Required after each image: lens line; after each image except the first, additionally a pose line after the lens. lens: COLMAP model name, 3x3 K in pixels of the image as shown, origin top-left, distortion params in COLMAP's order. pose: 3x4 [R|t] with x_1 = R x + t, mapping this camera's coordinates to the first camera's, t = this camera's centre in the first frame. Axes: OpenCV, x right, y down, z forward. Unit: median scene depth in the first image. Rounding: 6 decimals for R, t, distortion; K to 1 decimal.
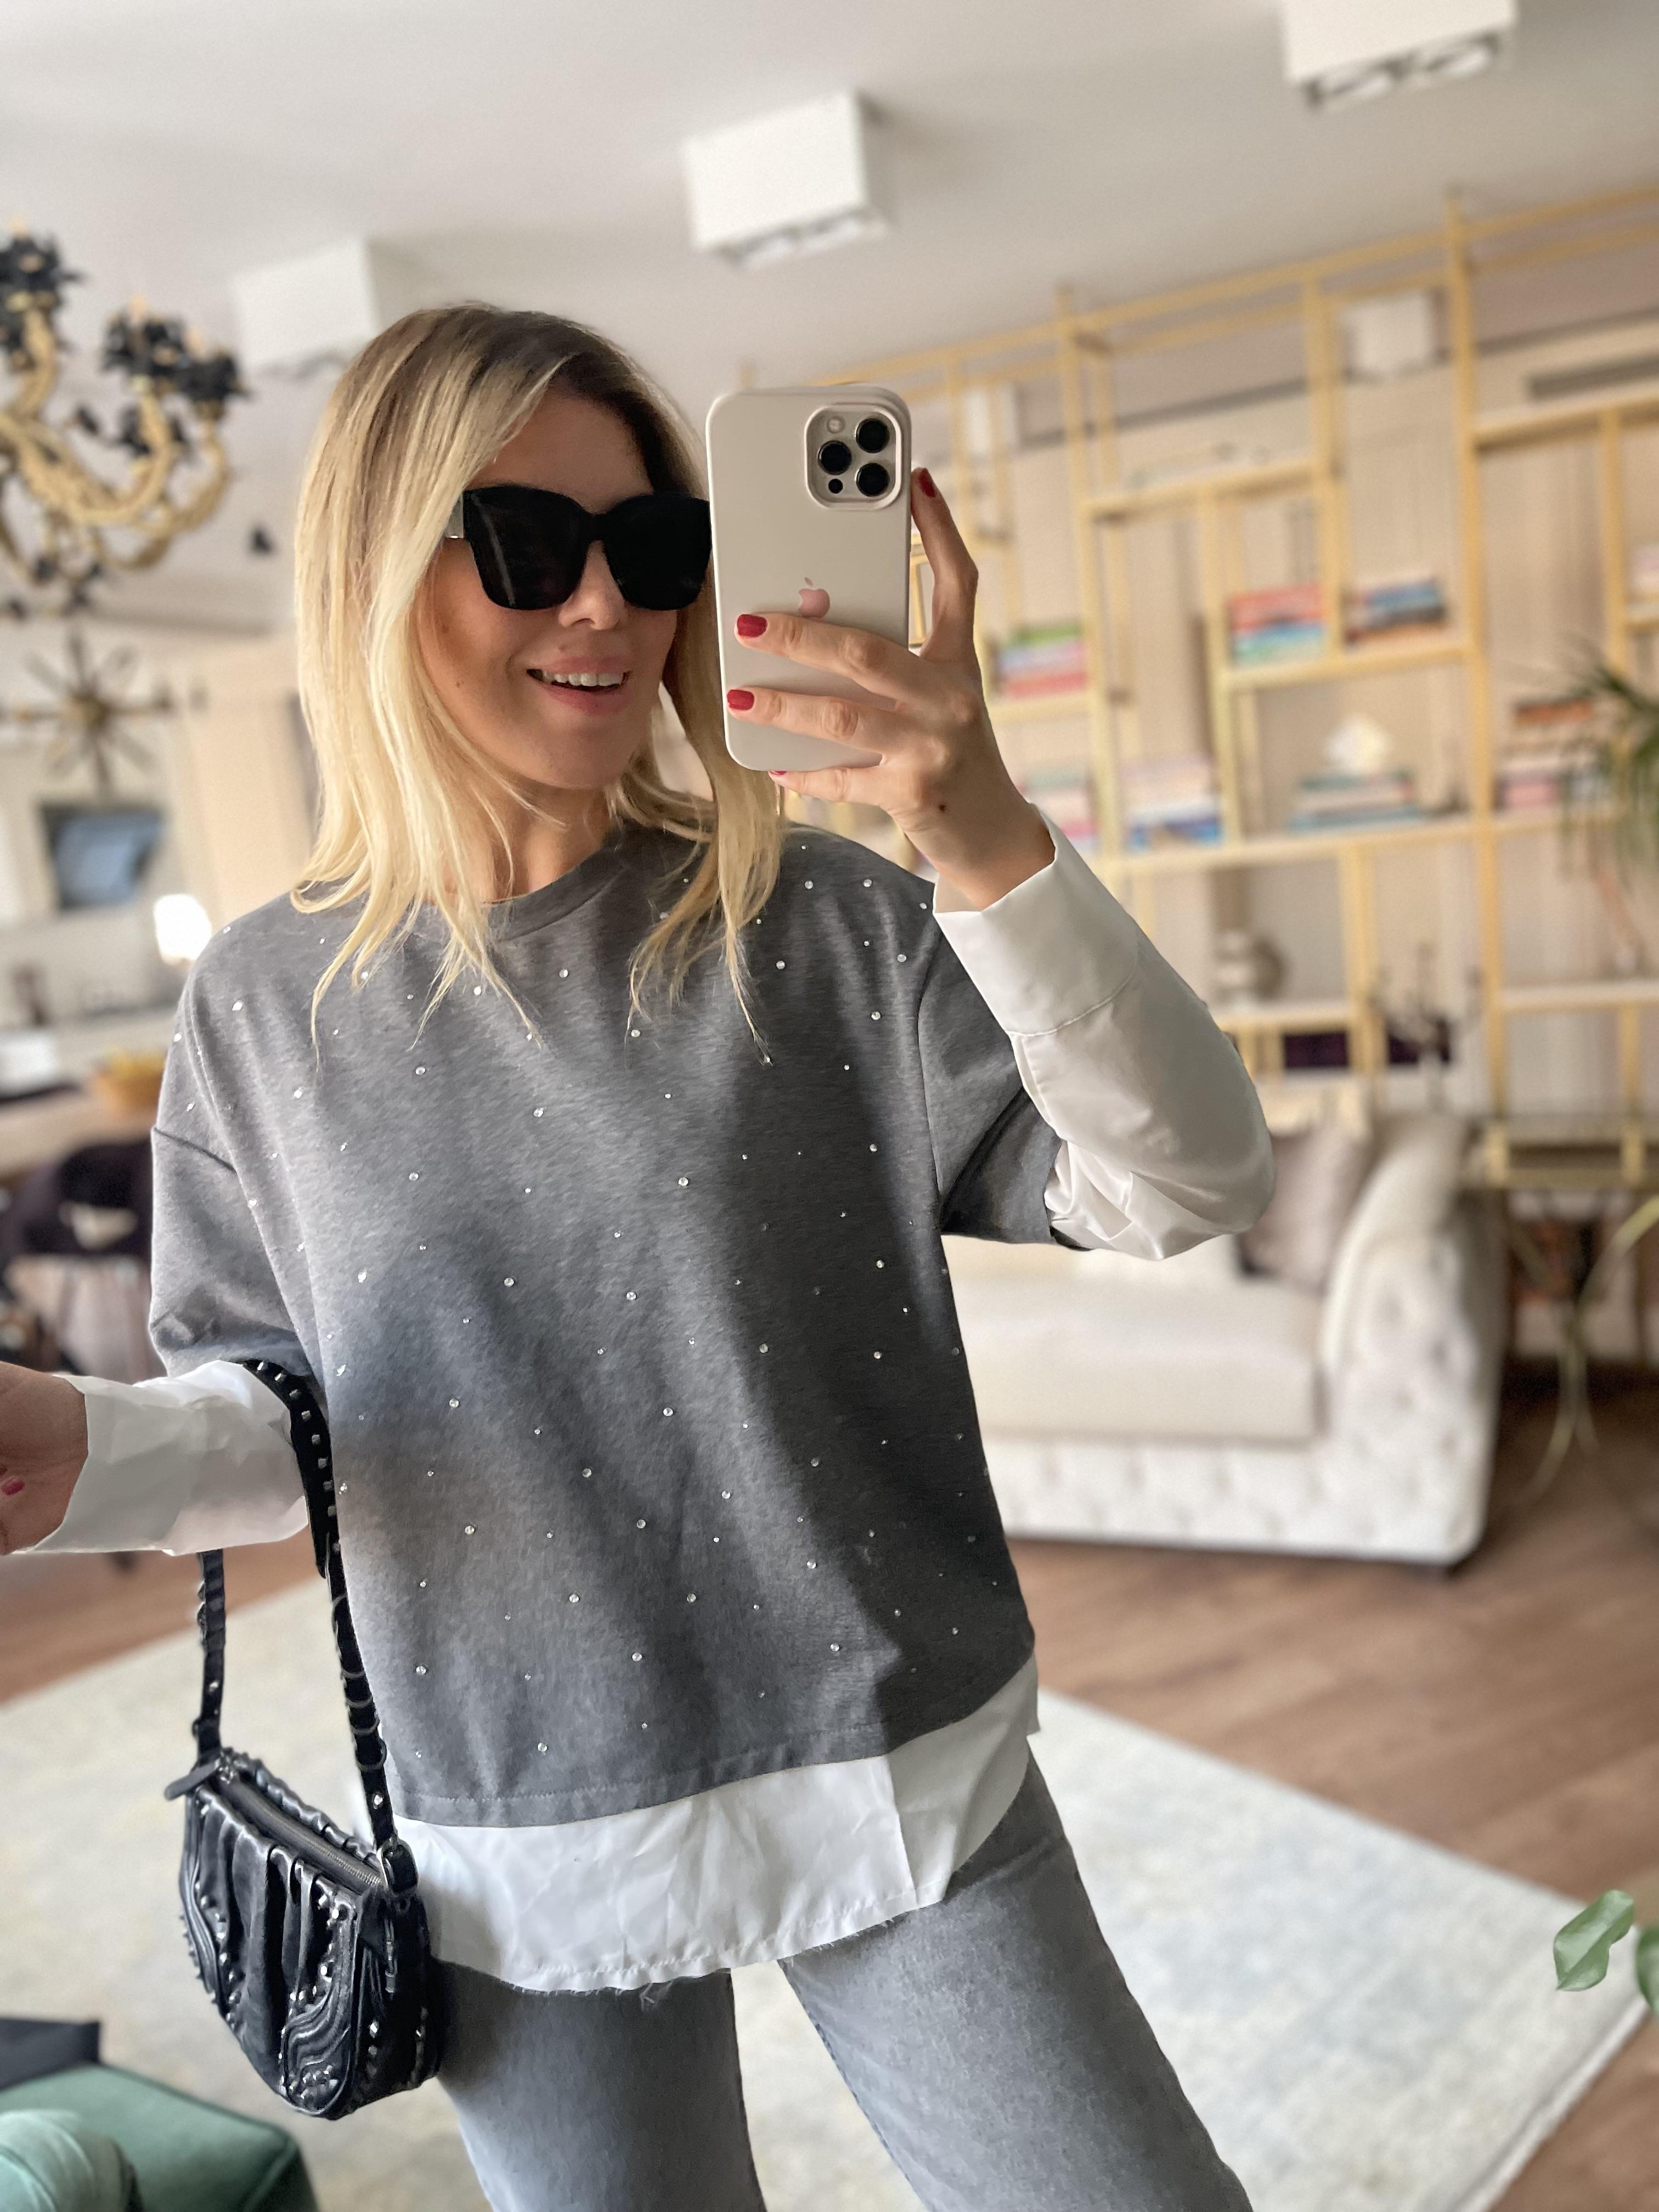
lens RADIAL K [[1601.9, 0, 808.6], [0, 1601.9, 1100.9], [0, 0, 1]] dist [0.027989, -0.056999]
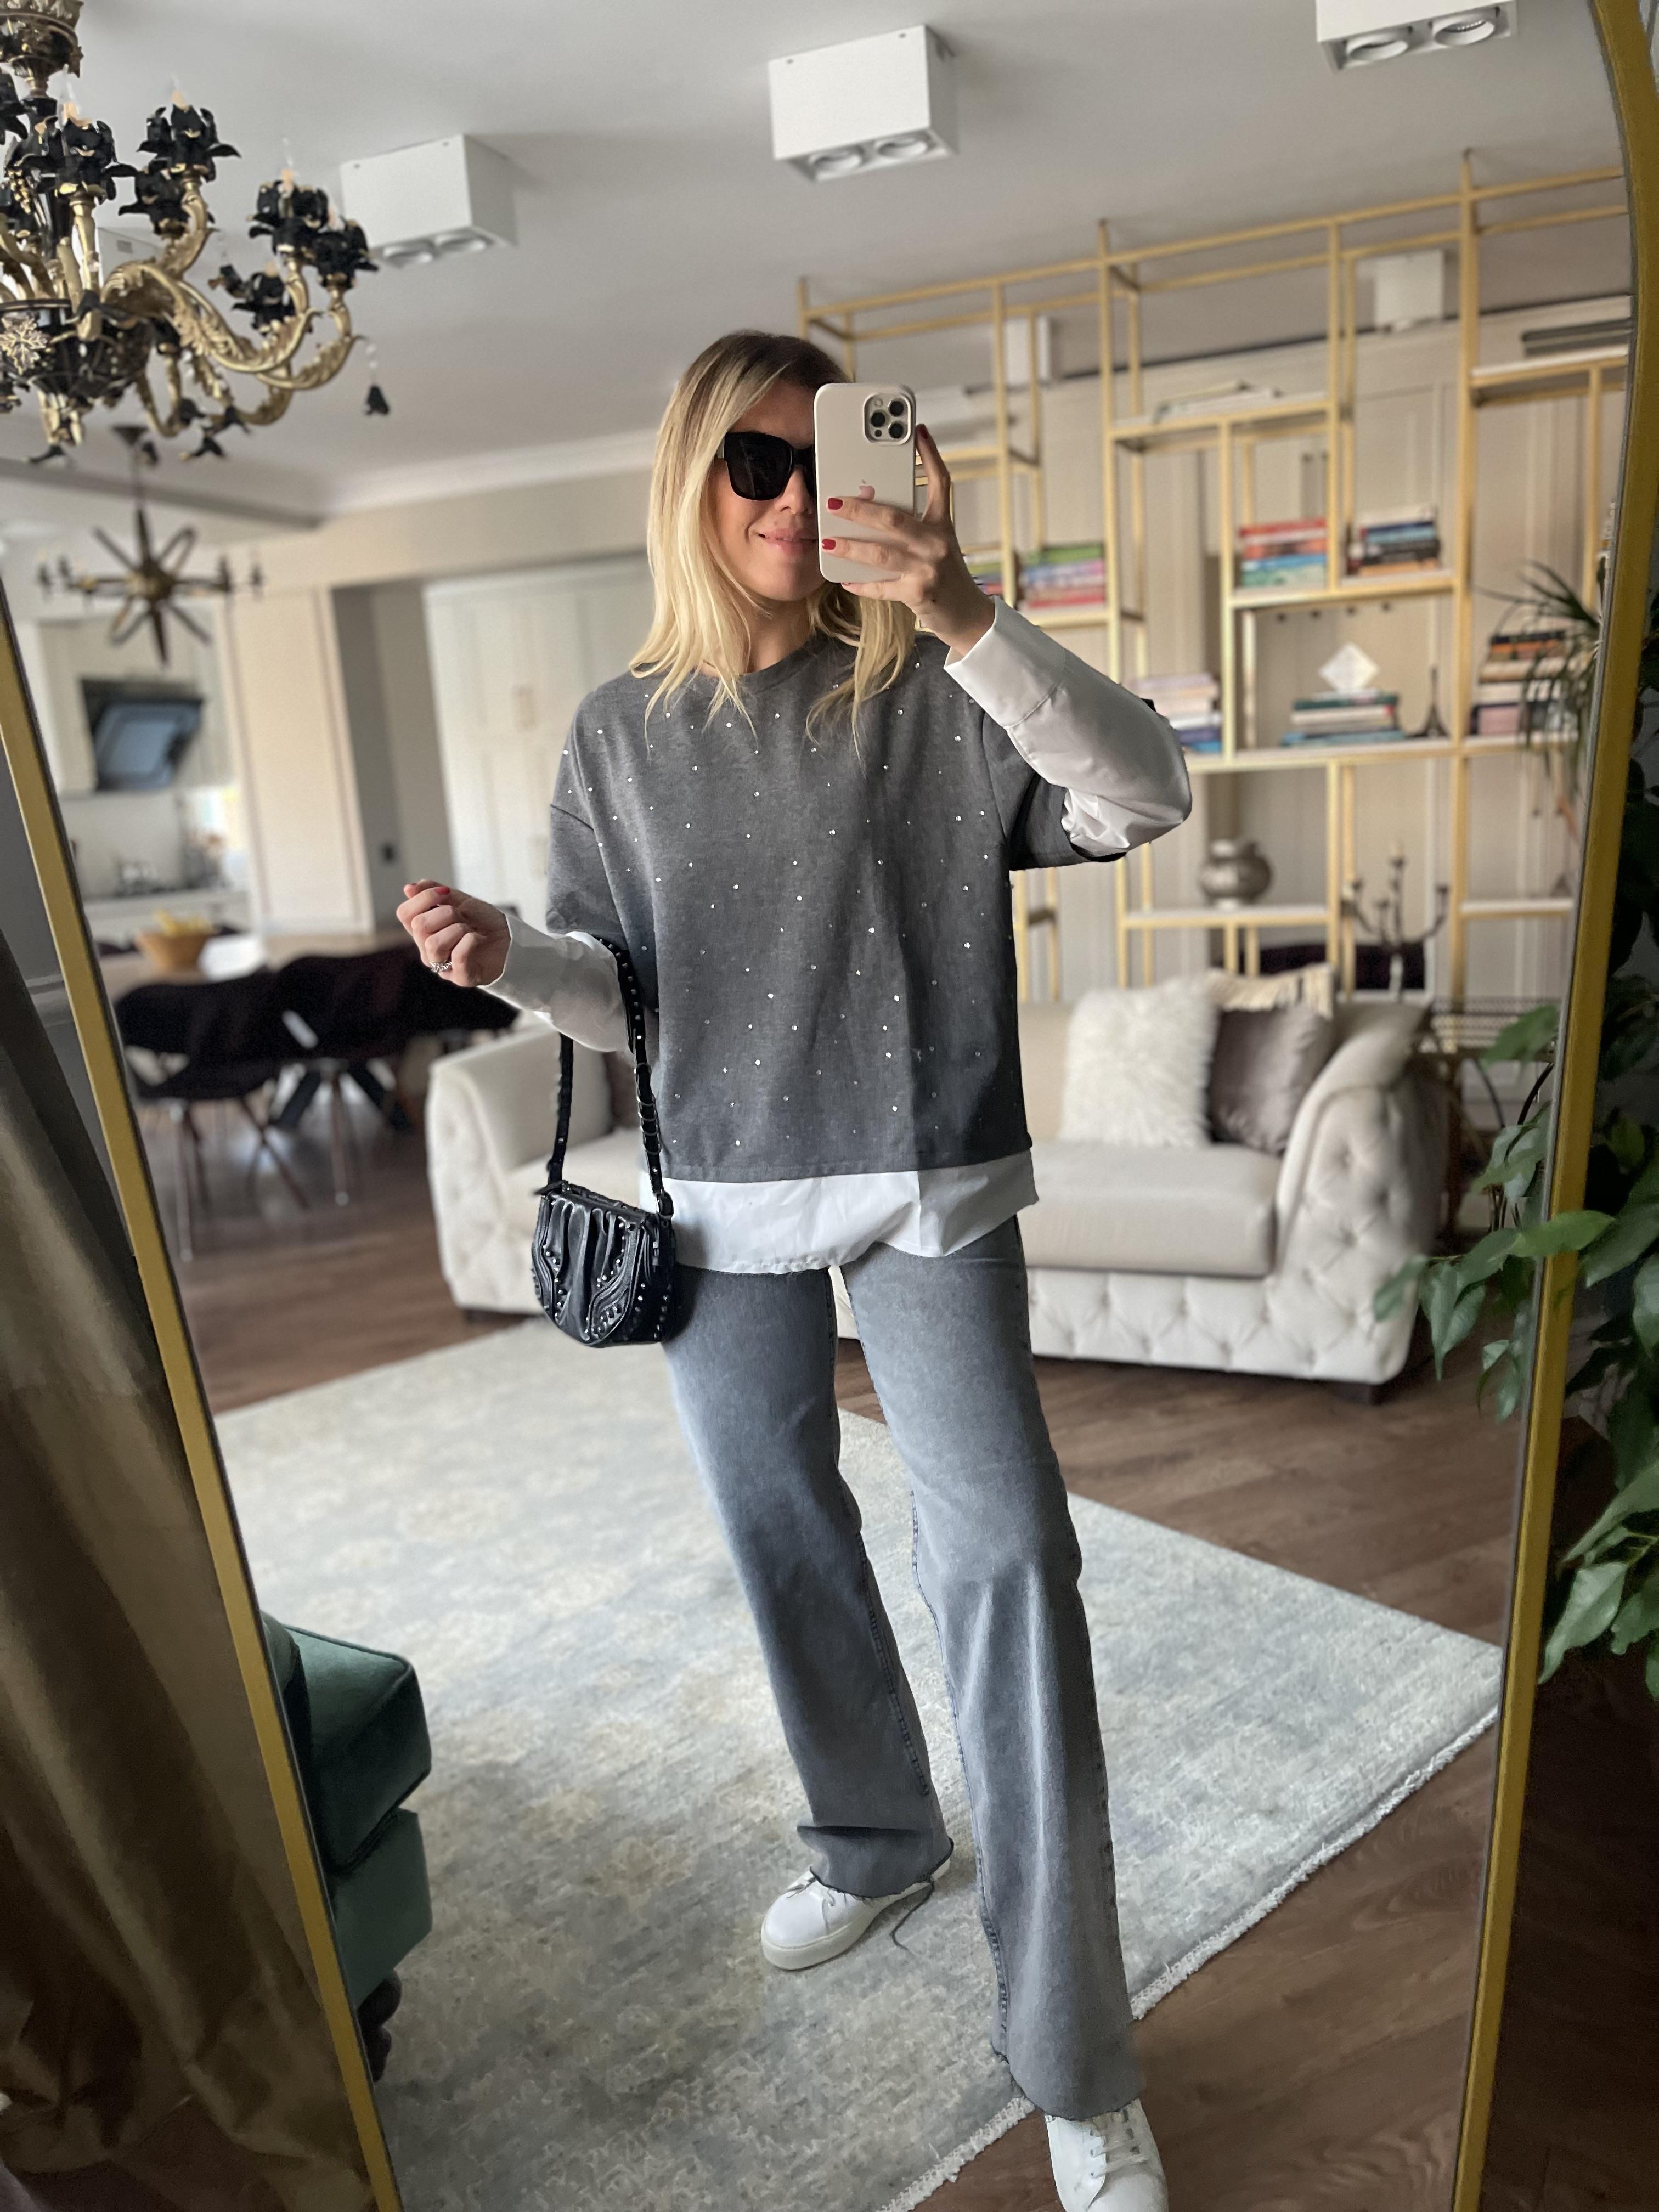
lens RADIAL K [[1601.9, 0, 824.7], [0, 1601.9, 1122.3], [0, 0, 1]] dist [0.027989, -0.056999]
pose [[0.998540, 0.050840, 0.018246, -0.021711], [-0.051536, 0.997873, 0.039917, 0.081673], [-0.016178, -0.040799, 0.999036, -0.126386]]
